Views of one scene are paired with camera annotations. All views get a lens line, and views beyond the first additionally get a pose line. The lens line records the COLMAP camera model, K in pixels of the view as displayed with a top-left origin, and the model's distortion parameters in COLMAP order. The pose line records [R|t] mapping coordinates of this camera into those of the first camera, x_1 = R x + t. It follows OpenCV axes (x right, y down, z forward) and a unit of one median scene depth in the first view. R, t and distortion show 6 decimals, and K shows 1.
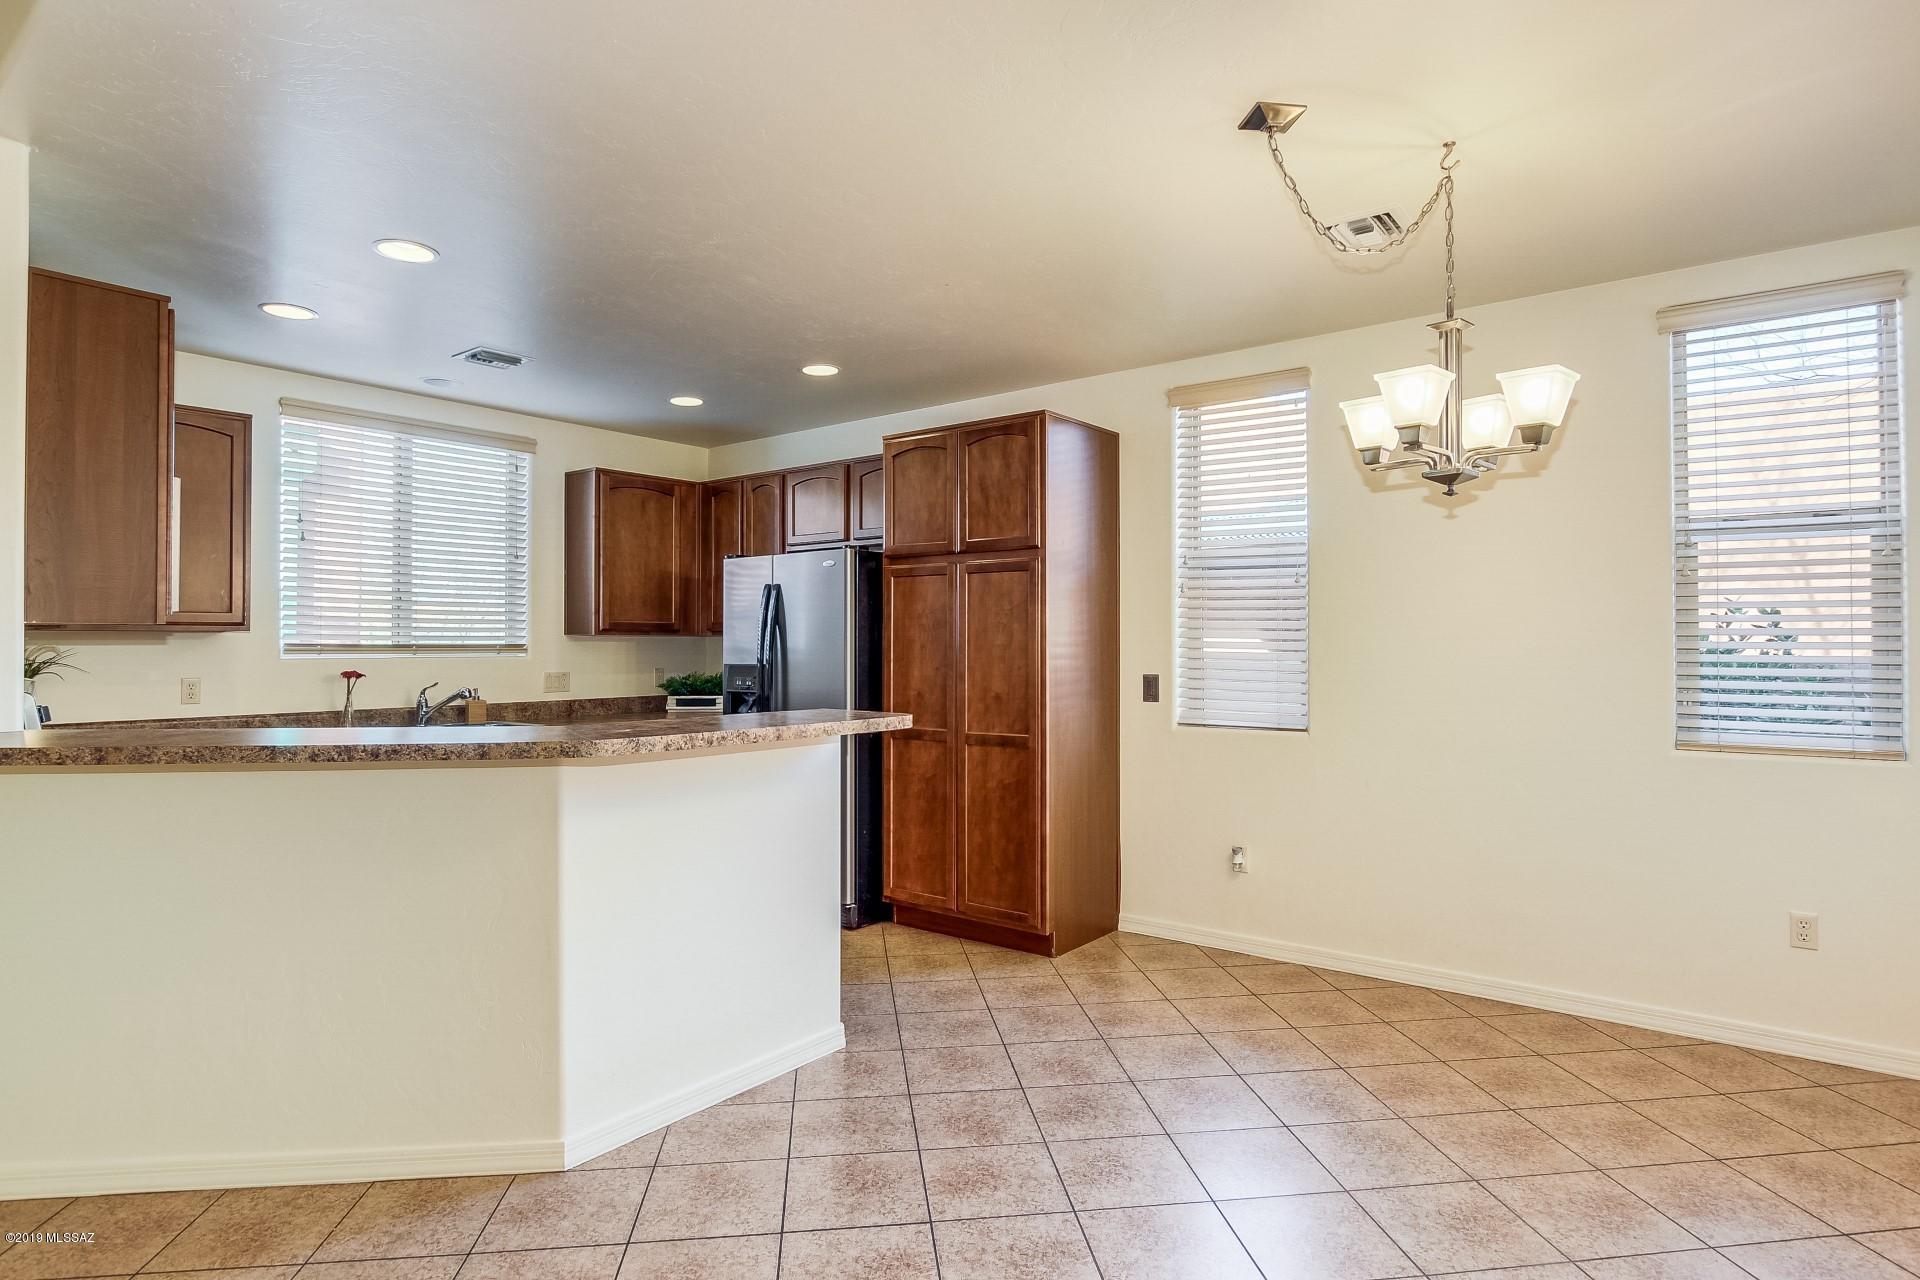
lens RADIAL K [[1002.9, 0, 960.0], [0, 1002.9, 640.0], [0, 0, 1]] dist [-0.011064, 0.000080]
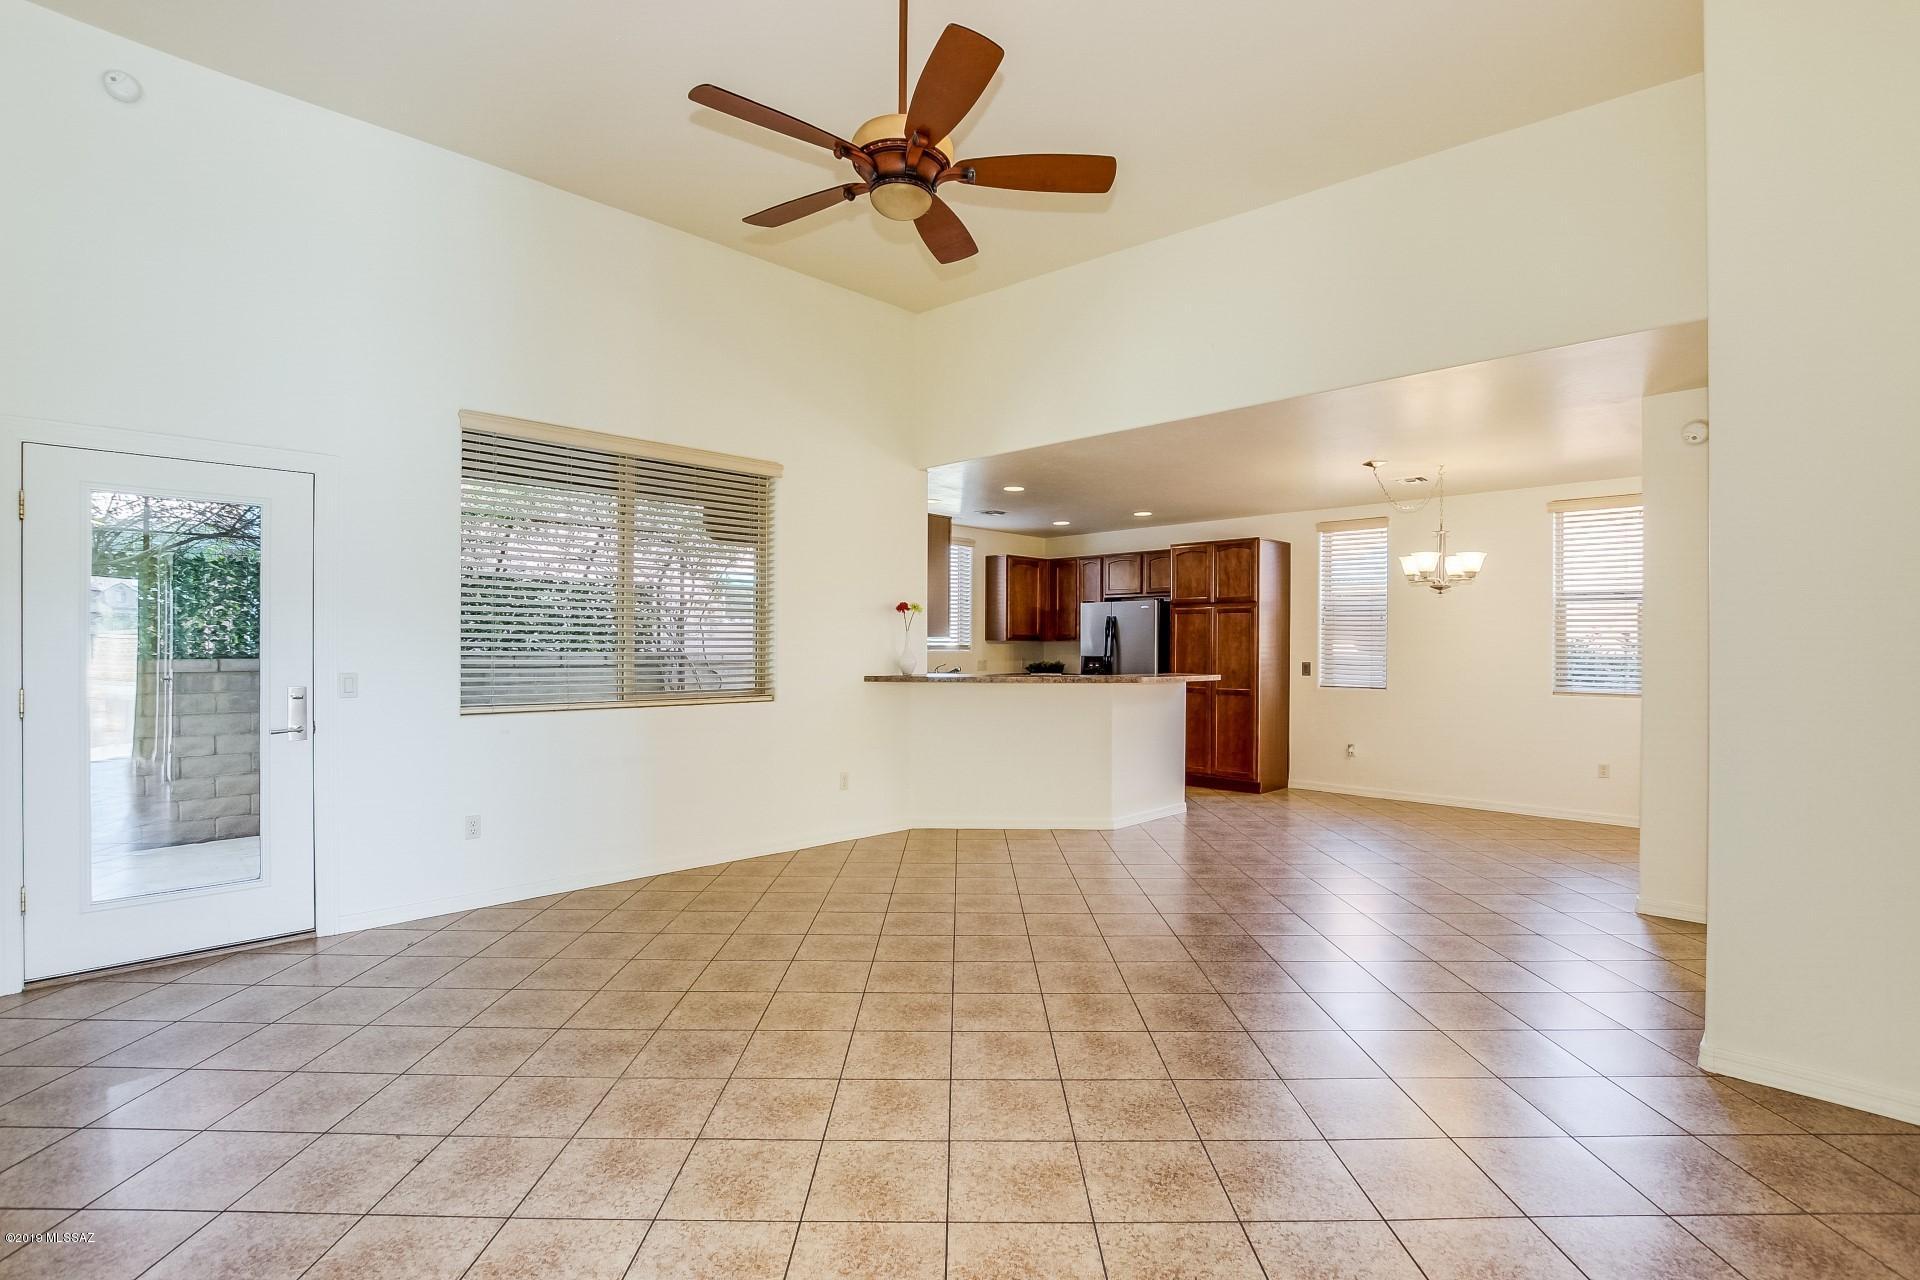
lens RADIAL K [[932.6, 0, 961.8], [0, 932.6, 633.7], [0, 0, 1]] dist [0.000762, -0.009294]
pose [[0.992500, 0.004525, -0.122159, -0.271314], [-0.005764, 0.999935, -0.009789, -0.000677], [0.122107, 0.010420, 0.992462, -0.948636]]
